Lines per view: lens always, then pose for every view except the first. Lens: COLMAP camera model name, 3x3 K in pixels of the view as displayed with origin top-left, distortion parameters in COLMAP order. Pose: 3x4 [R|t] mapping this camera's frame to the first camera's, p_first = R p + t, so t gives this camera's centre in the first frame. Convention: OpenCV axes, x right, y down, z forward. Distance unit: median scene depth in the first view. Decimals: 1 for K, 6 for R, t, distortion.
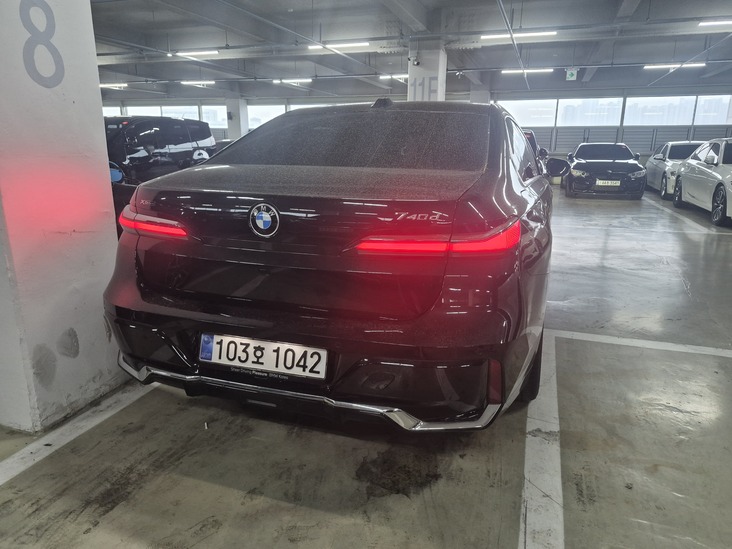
lens RADIAL K [[503.9, 0, 362.4], [0, 503.9, 278.4], [0, 0, 1]] dist [0.078944, -0.084413]
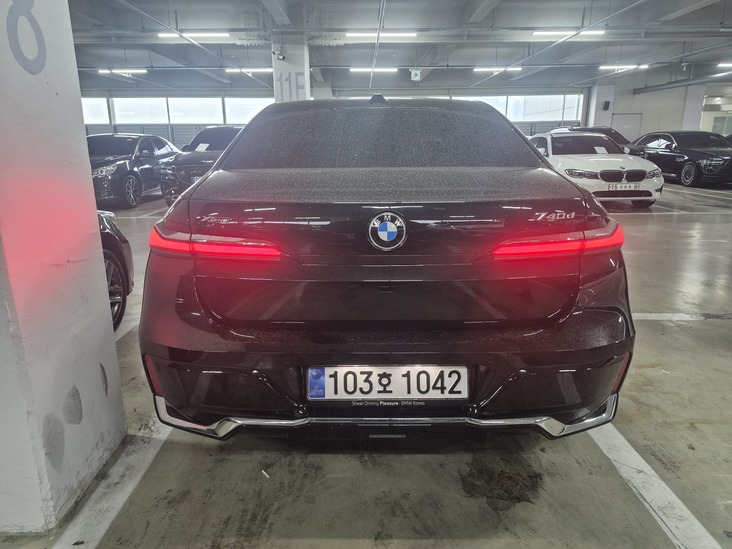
lens RADIAL K [[503.9, 0, 362.4], [0, 503.9, 278.4], [0, 0, 1]] dist [0.078944, -0.084413]
pose [[0.946919, -0.096420, 0.306671, -0.426899], [0.094308, 0.995306, 0.021734, -0.046305], [-0.307327, 0.008341, 0.951567, 0.145131]]
